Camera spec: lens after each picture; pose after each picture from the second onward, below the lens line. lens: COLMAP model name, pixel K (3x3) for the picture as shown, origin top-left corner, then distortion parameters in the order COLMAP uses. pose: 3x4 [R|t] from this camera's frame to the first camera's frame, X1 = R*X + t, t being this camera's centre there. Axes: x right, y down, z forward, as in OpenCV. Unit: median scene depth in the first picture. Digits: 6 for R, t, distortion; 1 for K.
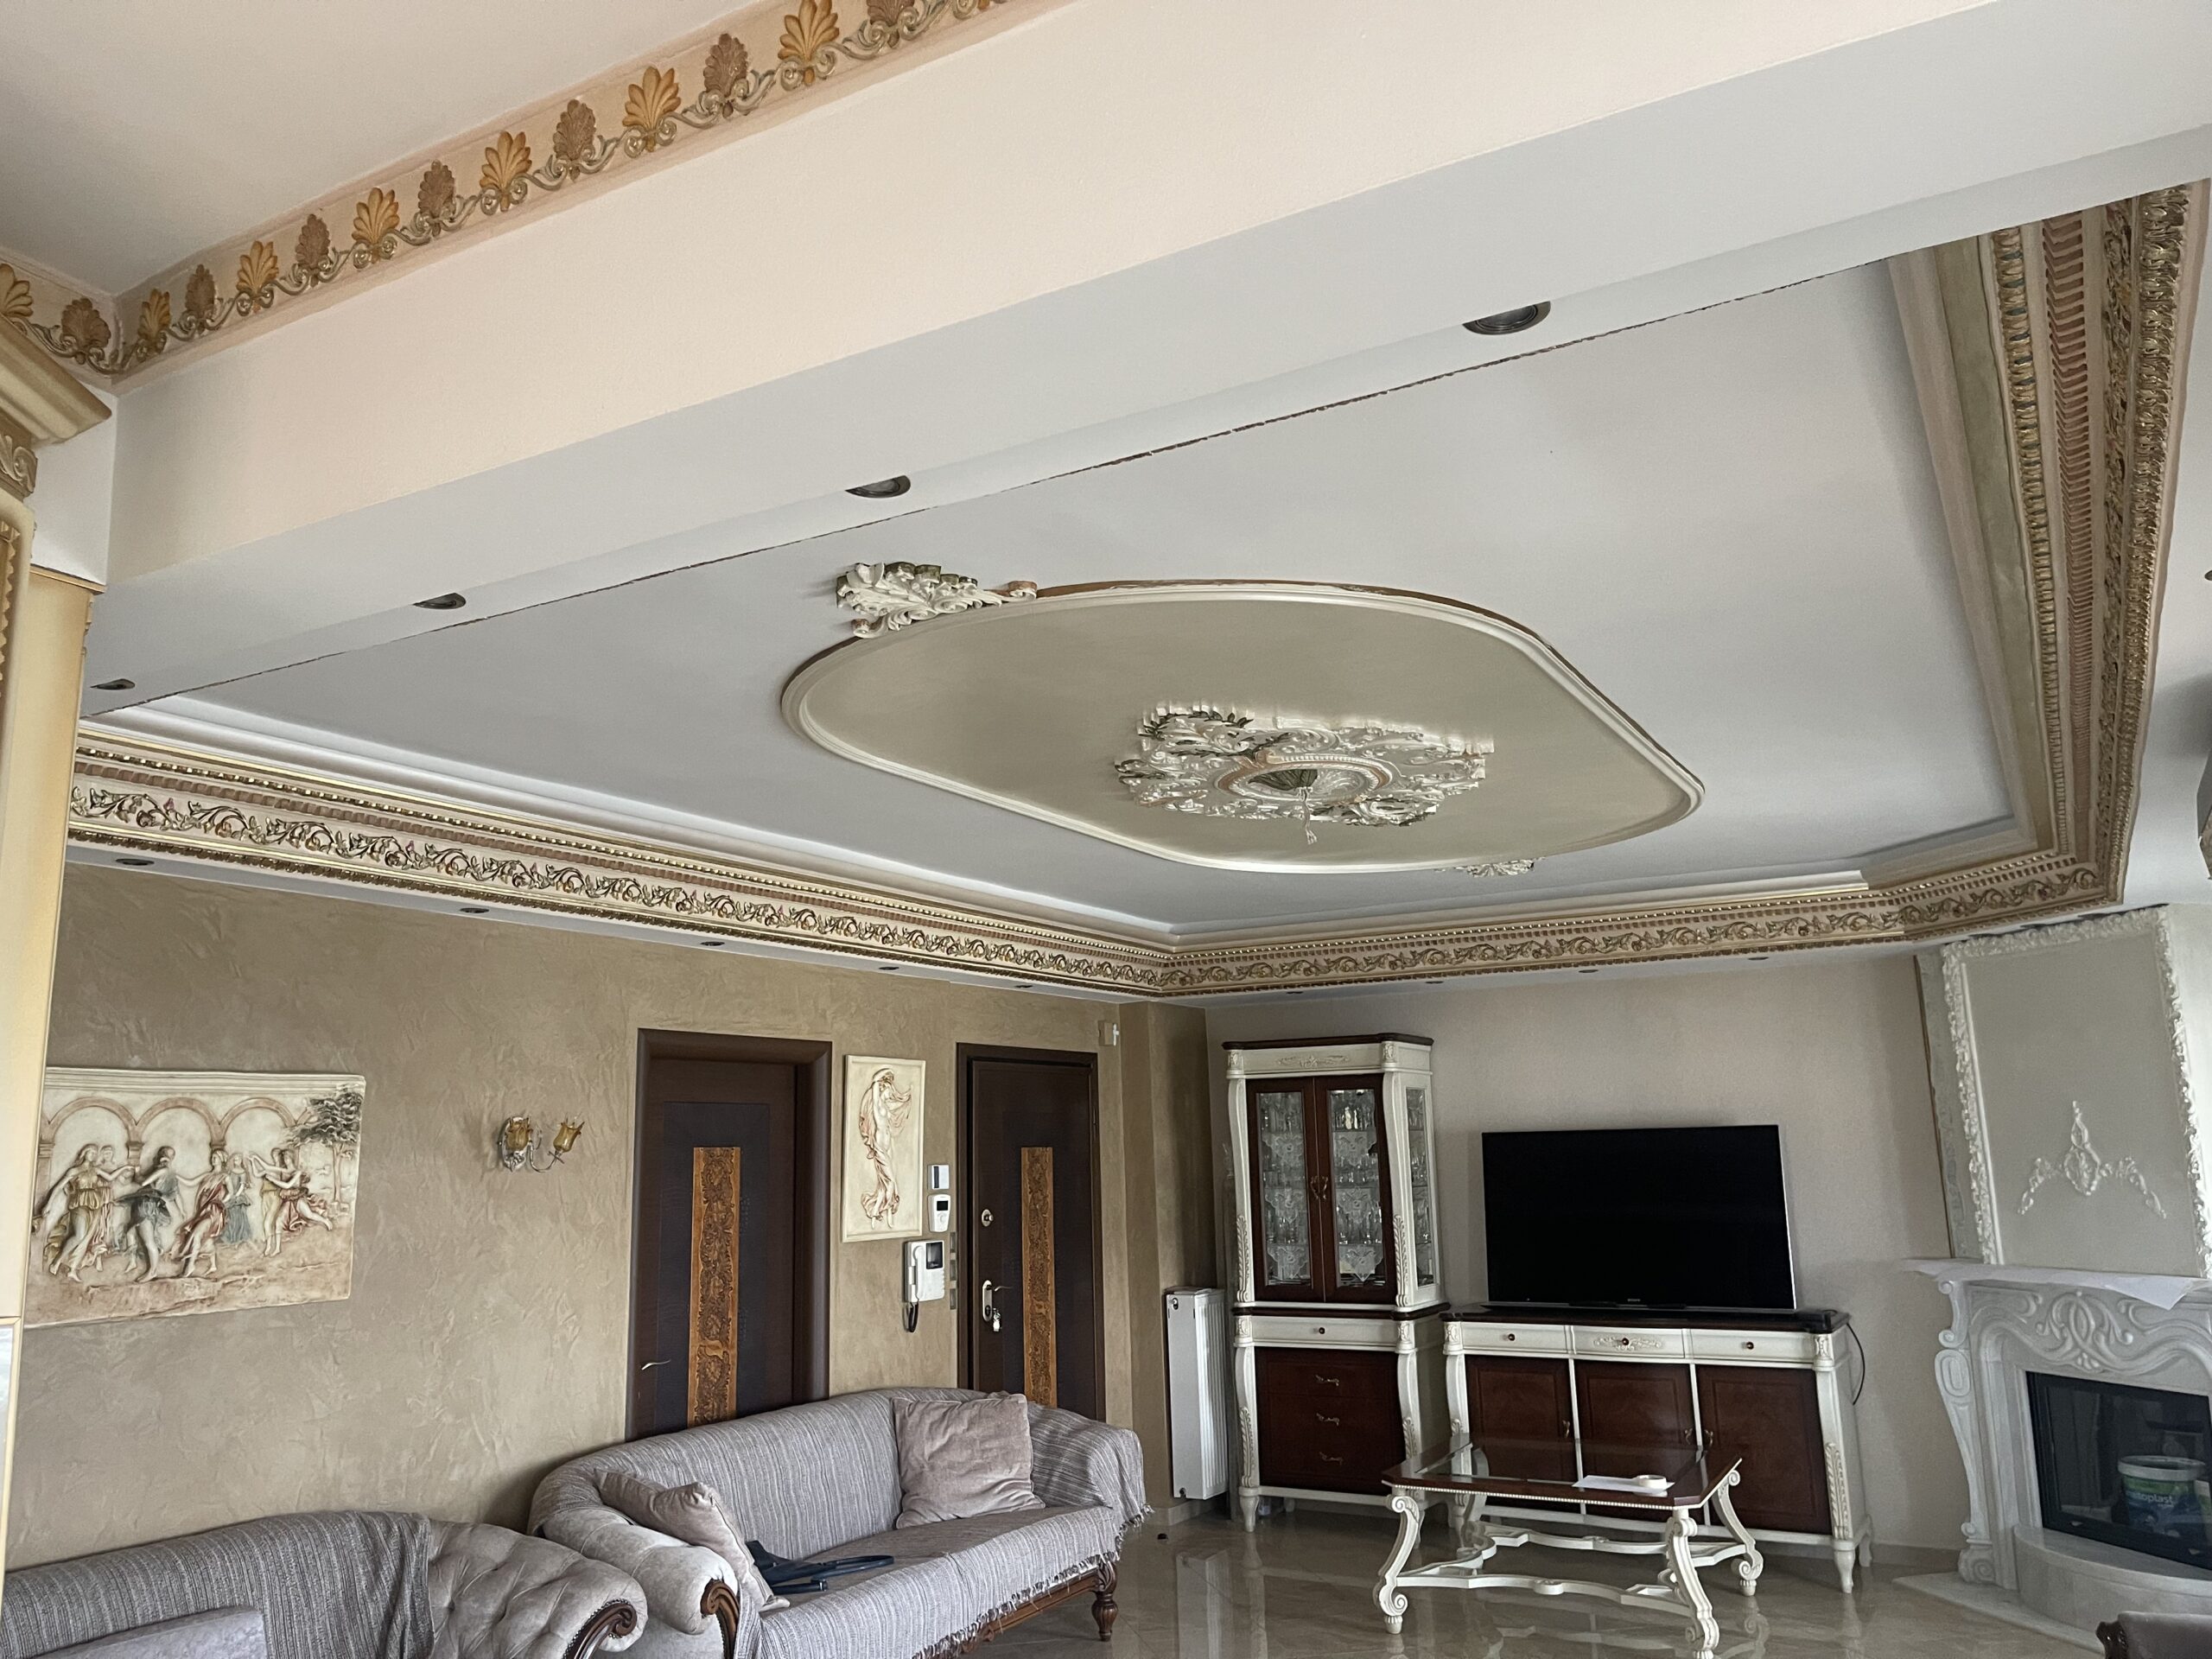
lens RADIAL K [[1665.7, 0, 1103.9], [0, 1665.7, 916.8], [0, 0, 1]] dist [0.072610, -0.098119]
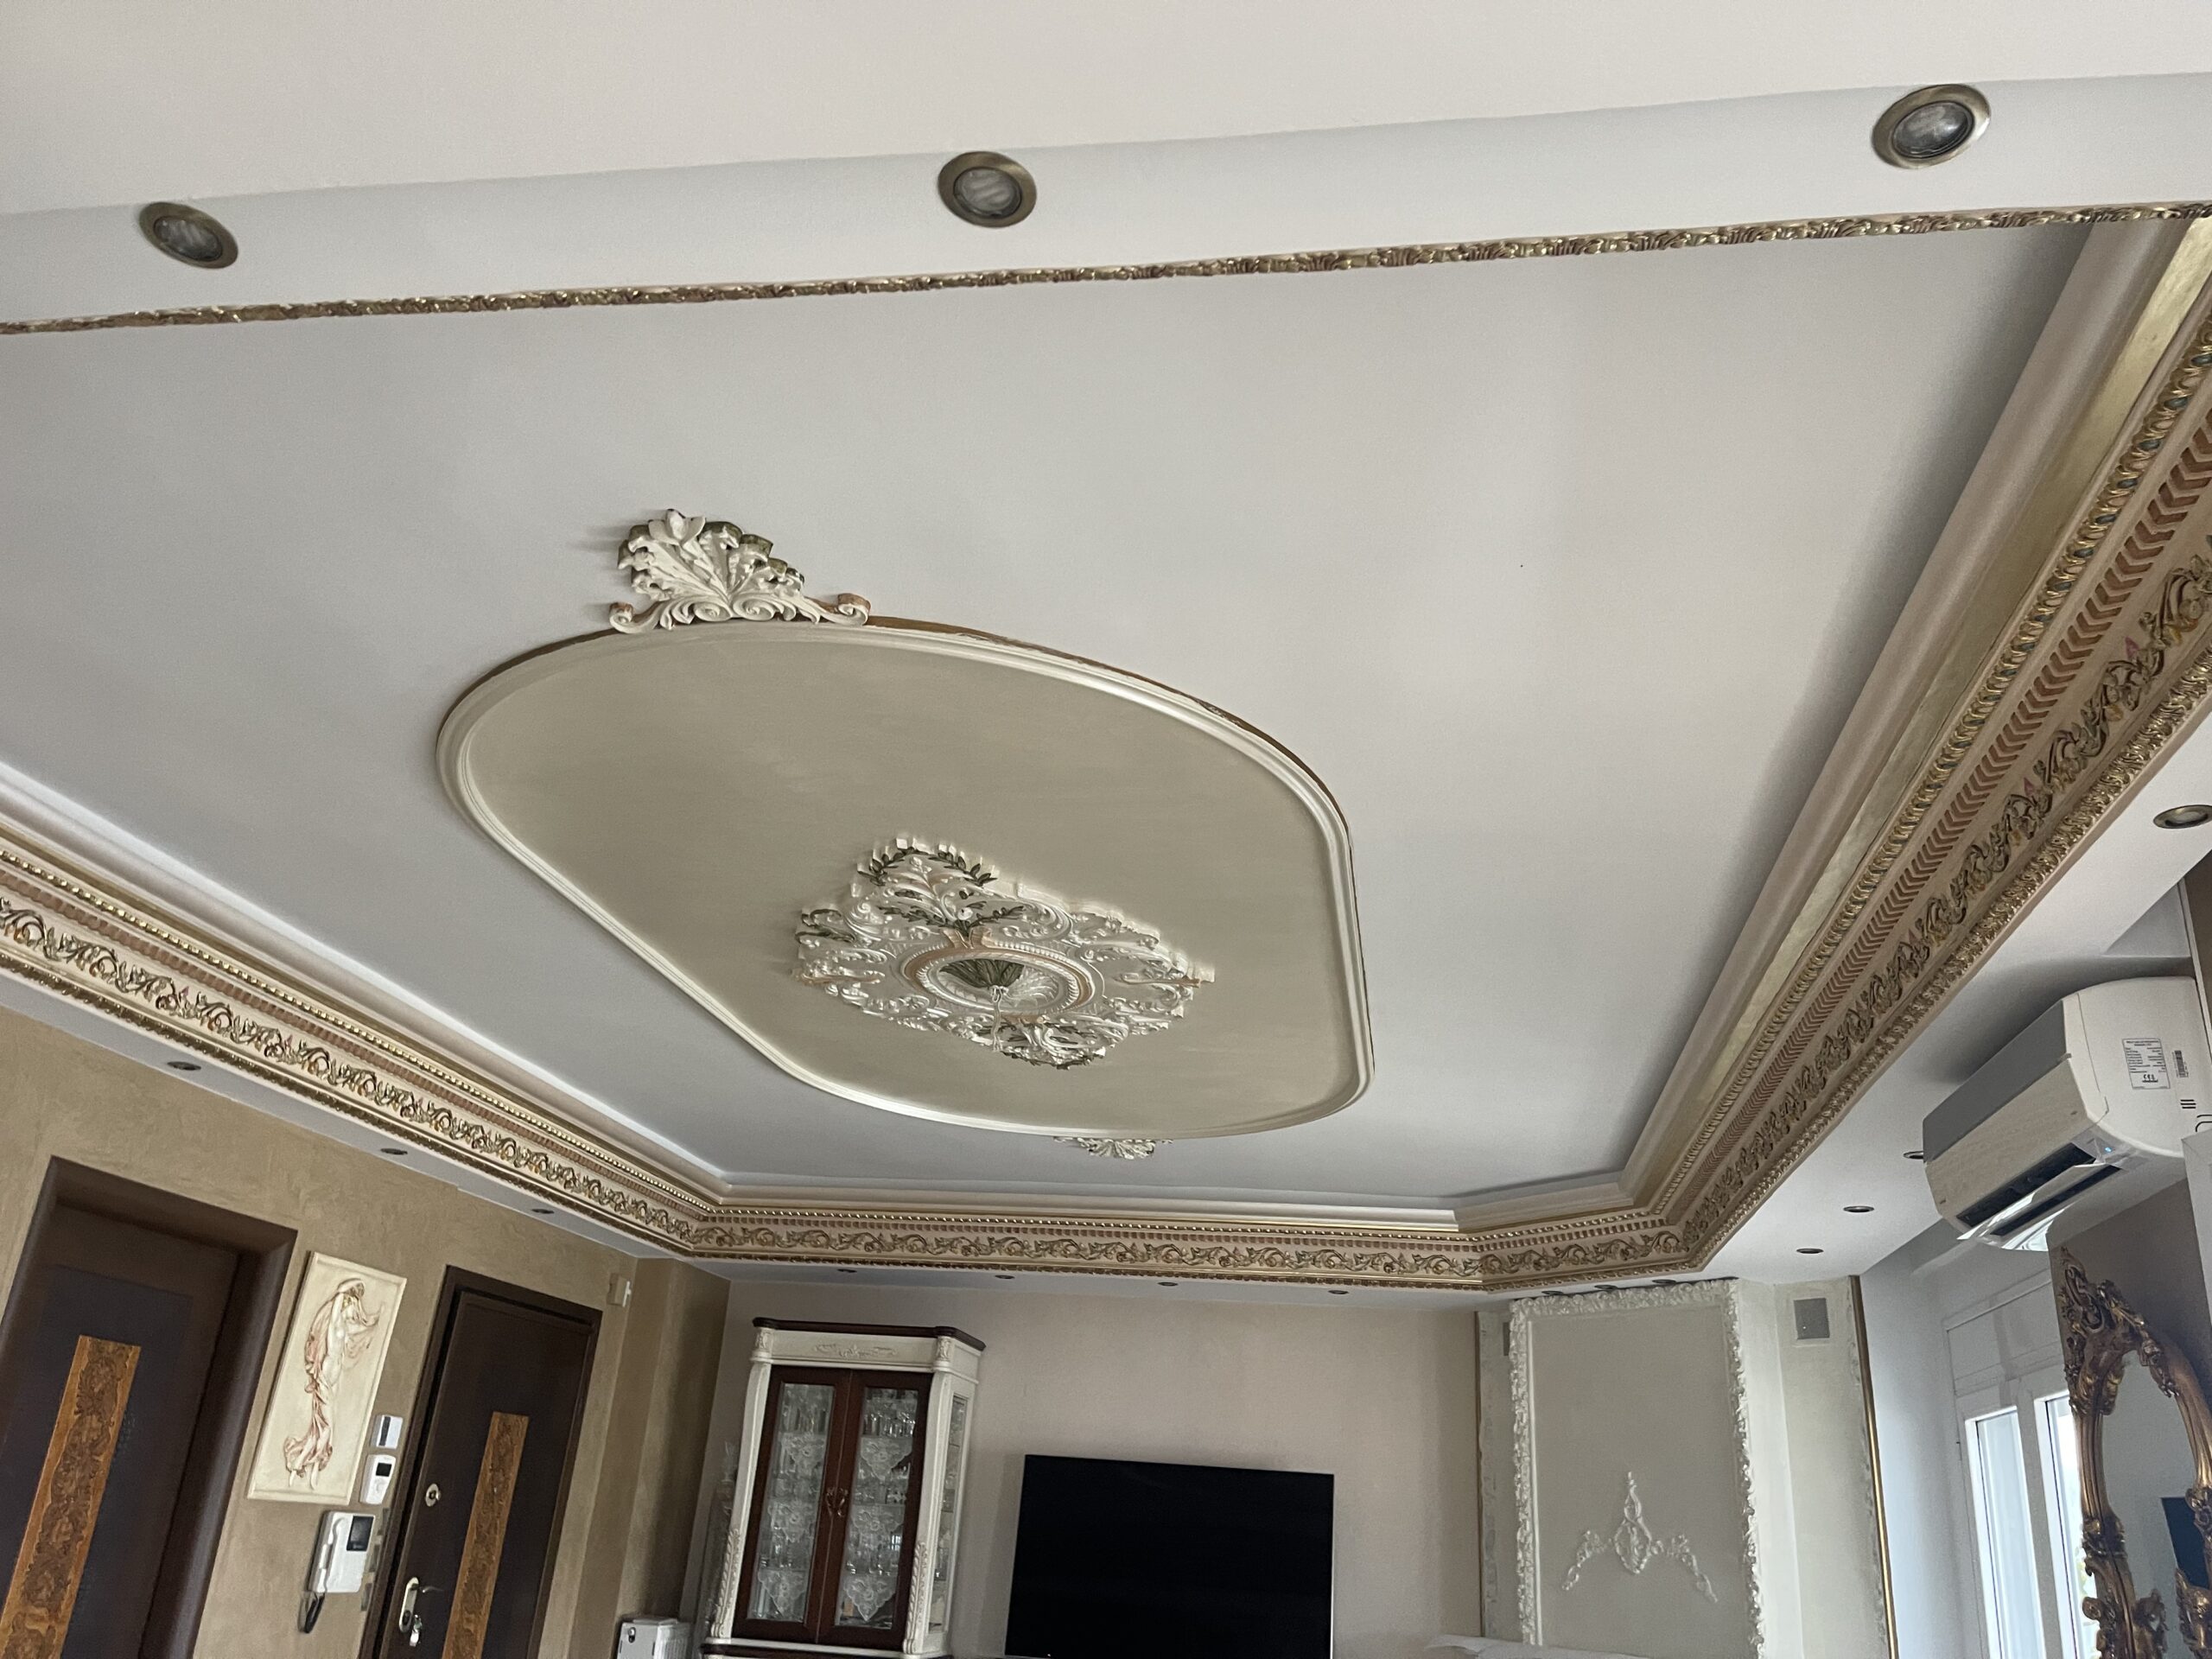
lens RADIAL K [[1665.7, 0, 1103.9], [0, 1665.7, 916.8], [0, 0, 1]] dist [0.072610, -0.098119]
pose [[0.932665, 0.207492, 0.295097, -0.073827], [-0.140451, 0.962341, -0.232753, 0.064027], [-0.332279, 0.175634, 0.926684, 0.112362]]
